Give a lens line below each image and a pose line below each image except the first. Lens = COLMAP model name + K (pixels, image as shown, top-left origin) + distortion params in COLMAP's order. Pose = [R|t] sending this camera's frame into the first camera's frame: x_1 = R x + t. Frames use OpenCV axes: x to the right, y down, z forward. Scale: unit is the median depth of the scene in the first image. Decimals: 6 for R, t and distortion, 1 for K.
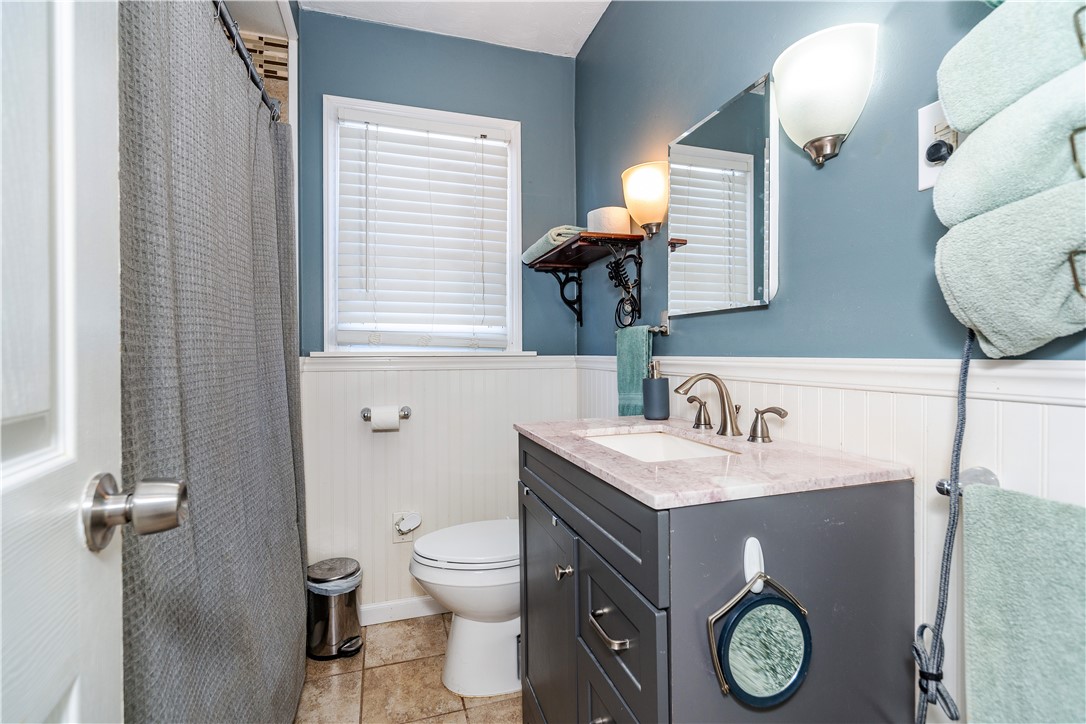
lens RADIAL K [[498.1, 0, 544.0], [0, 498.1, 361.1], [0, 0, 1]] dist [0.002224, -0.000385]
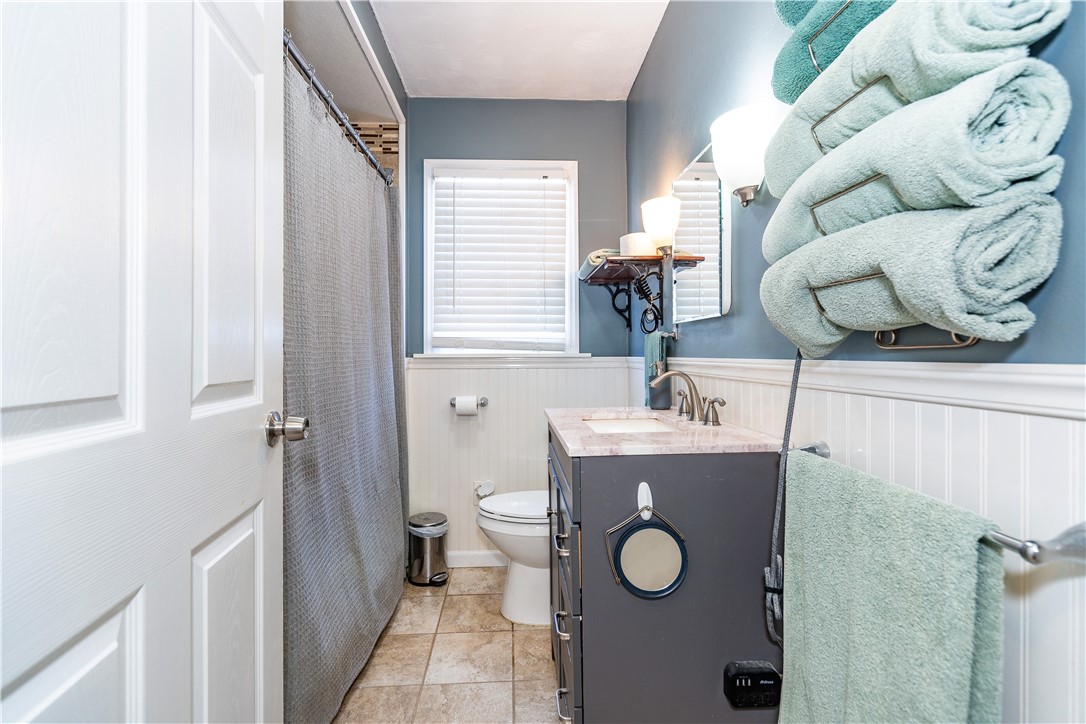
lens RADIAL K [[498.1, 0, 541.6], [0, 498.1, 356.3], [0, 0, 1]] dist [0.002224, -0.000385]
pose [[0.966565, -0.000435, -0.256420, 0.213718], [-0.002424, 0.999938, -0.010832, 0.001310], [0.256409, 0.011092, 0.966505, -0.207294]]
